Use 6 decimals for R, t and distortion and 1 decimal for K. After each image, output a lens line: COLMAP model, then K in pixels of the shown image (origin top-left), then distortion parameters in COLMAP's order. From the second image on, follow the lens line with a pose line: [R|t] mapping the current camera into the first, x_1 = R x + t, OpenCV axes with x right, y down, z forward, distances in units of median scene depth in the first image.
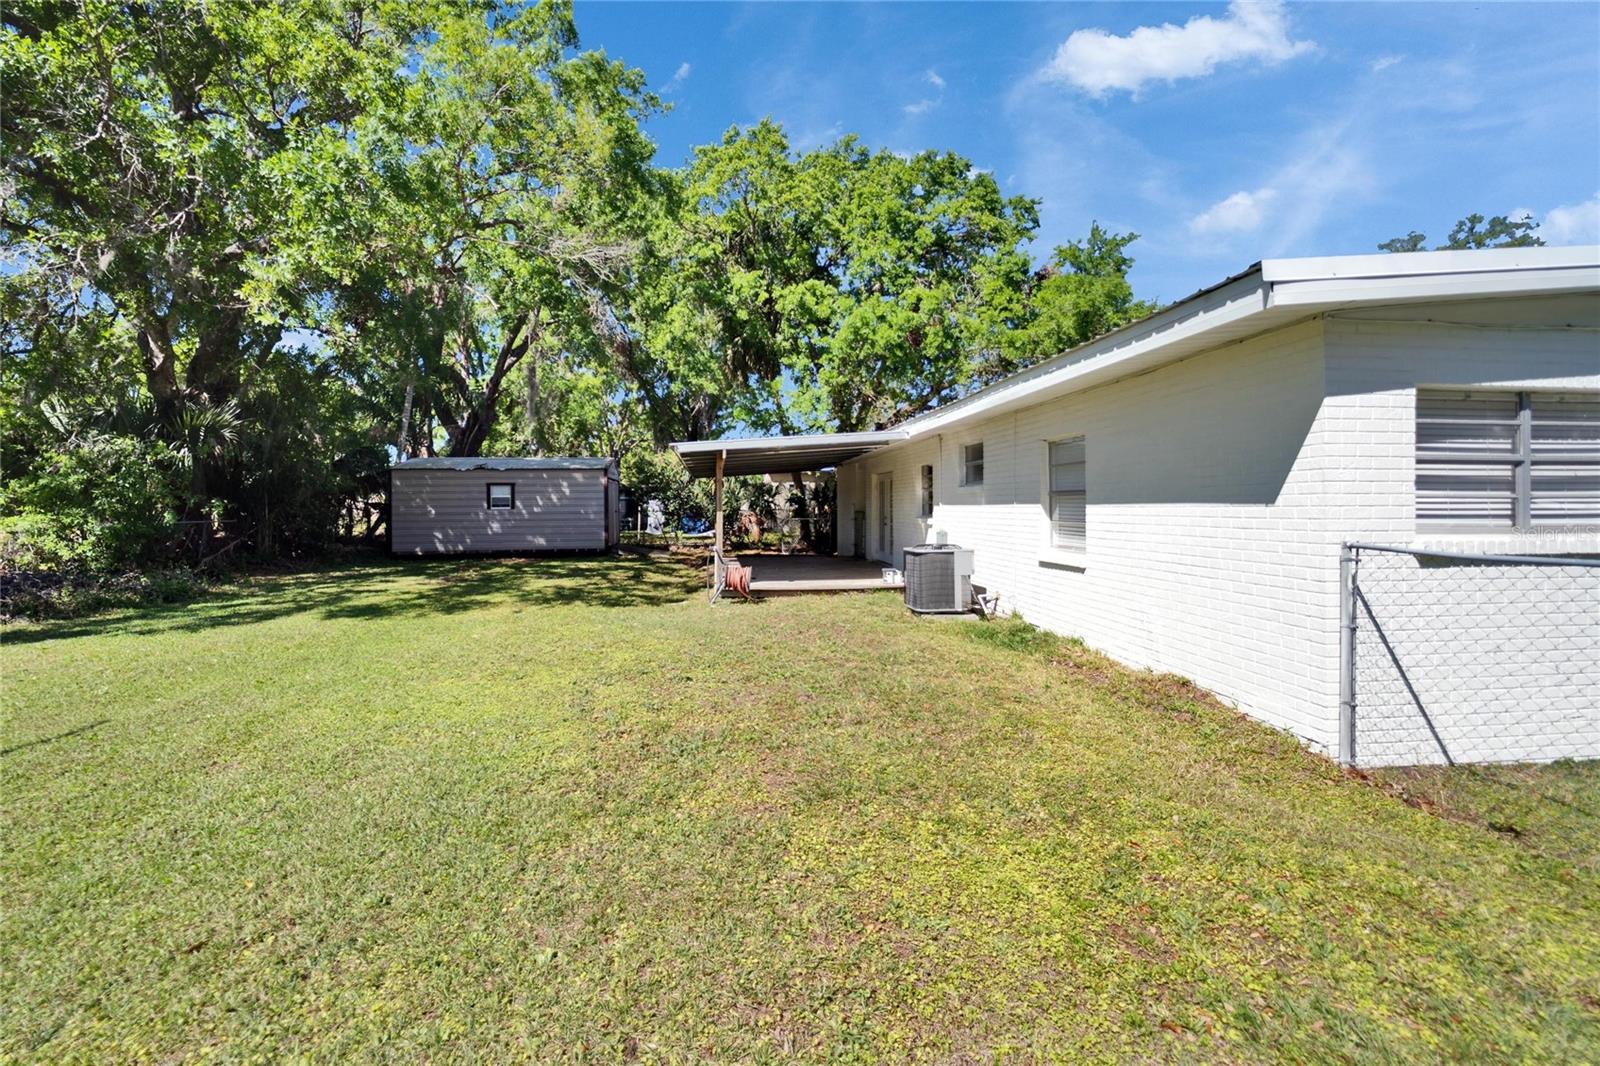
lens RADIAL K [[648.4, 0, 797.2], [0, 648.4, 522.5], [0, 0, 1]] dist [0.001238, -0.000069]
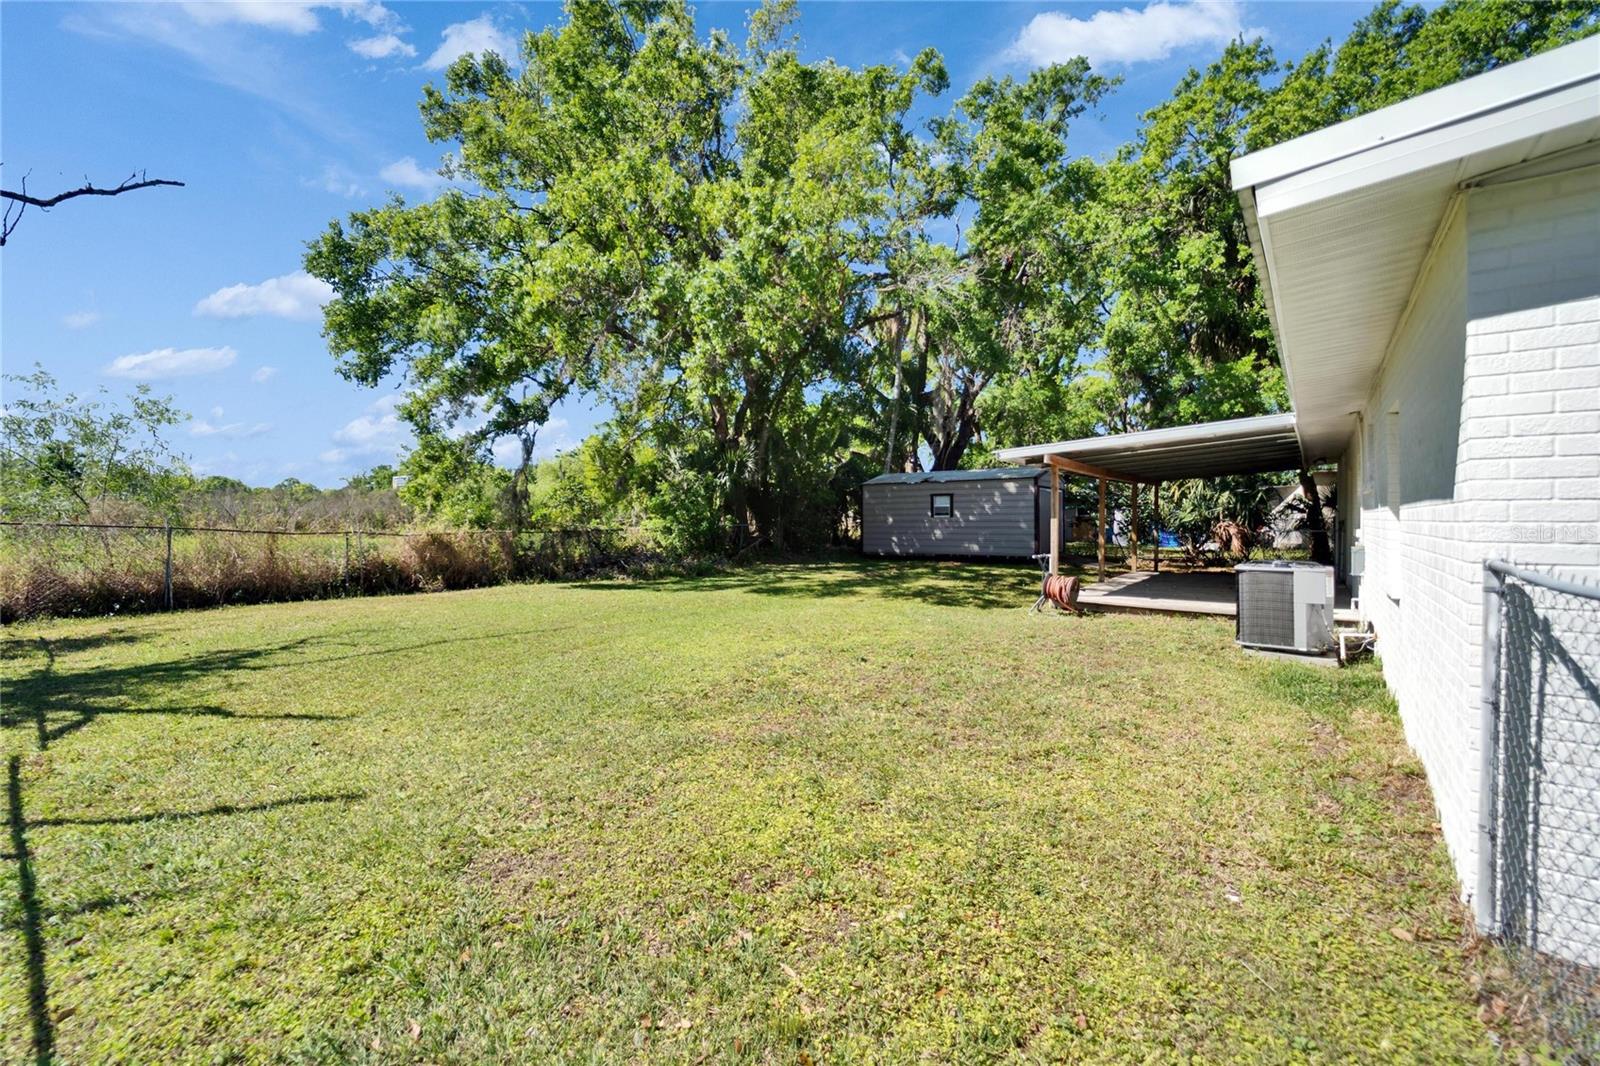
lens RADIAL K [[658.7, 0, 797.3], [0, 658.7, 526.7], [0, 0, 1]] dist [0.002111, -0.000062]
pose [[0.714669, 0.011788, -0.699364, 0.244825], [-0.018851, 0.999819, -0.002412, 0.004406], [0.699209, 0.014907, 0.714762, 0.036371]]
